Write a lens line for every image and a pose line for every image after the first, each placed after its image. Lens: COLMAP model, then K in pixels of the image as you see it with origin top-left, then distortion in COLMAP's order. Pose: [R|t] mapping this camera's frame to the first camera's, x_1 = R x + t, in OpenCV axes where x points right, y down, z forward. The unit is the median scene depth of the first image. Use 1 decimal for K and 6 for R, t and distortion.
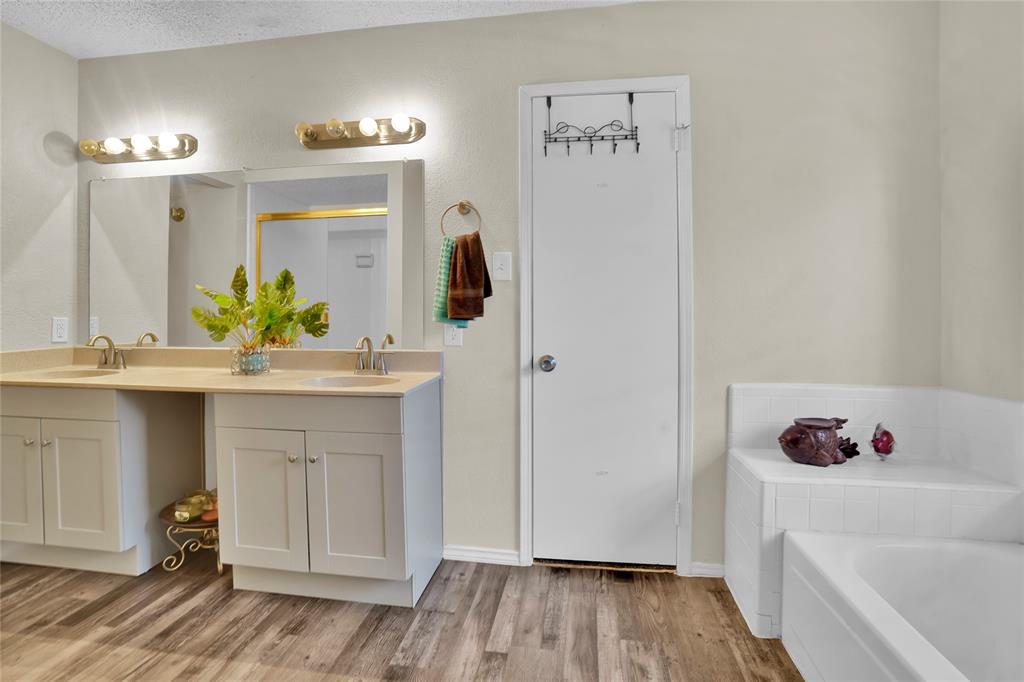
lens RADIAL K [[482.6, 0, 512.0], [0, 482.6, 341.0], [0, 0, 1]] dist [-0.050084, 0.000638]
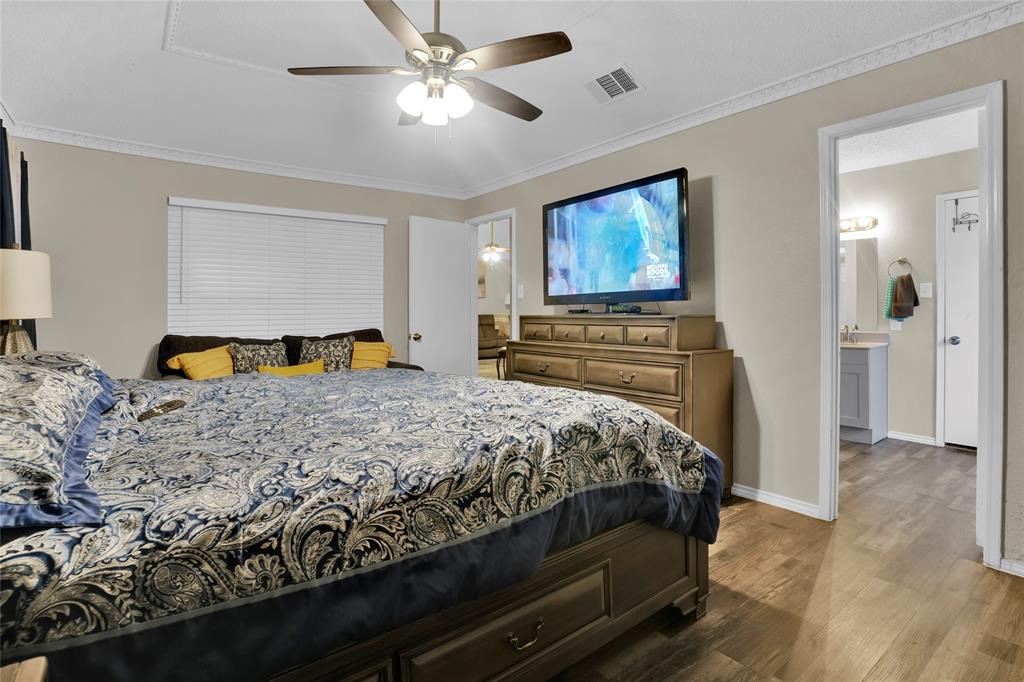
lens RADIAL K [[501.4, 0, 492.2], [0, 501.4, 322.9], [0, 0, 1]] dist [-0.043819, 0.002163]
pose [[0.703405, 0.006654, -0.710758, 0.140399], [-0.030682, 0.999308, -0.021009, 0.072336], [0.710127, 0.036585, 0.703123, -1.629832]]
